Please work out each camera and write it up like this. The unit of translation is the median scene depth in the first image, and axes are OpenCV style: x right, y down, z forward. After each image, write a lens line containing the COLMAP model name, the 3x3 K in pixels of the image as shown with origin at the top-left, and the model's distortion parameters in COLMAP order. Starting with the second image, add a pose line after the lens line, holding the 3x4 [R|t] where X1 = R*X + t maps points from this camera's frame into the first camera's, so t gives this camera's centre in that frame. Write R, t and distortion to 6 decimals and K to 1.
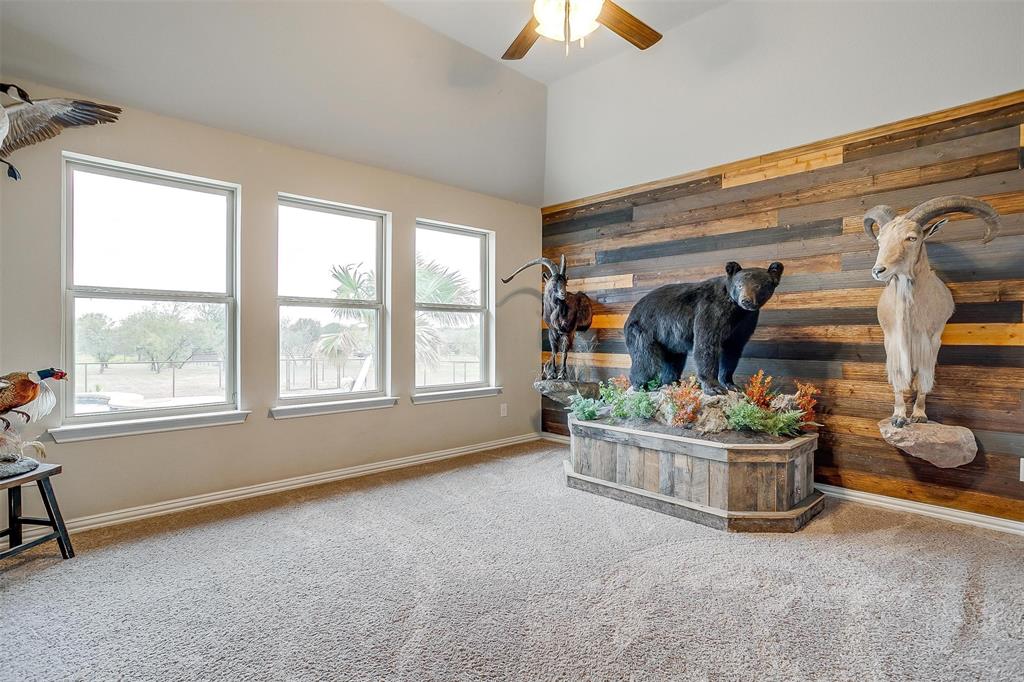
lens RADIAL K [[503.1, 0, 502.1], [0, 503.1, 339.4], [0, 0, 1]] dist [-0.065451, 0.038359]
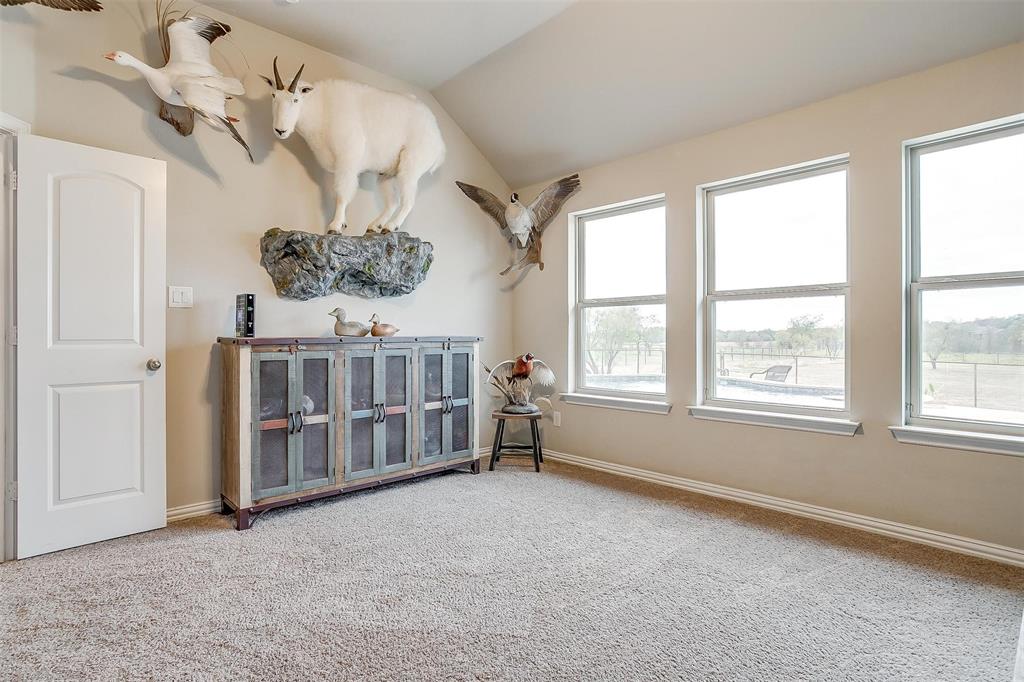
lens RADIAL K [[578.1, 0, 509.7], [0, 578.1, 330.0], [0, 0, 1]] dist [0.001931, 0.000219]
pose [[-0.037459, -0.006562, -0.999277, 0.678689], [-0.001487, 0.999978, -0.006510, -0.005048], [0.999297, 0.001242, -0.037468, 0.649228]]
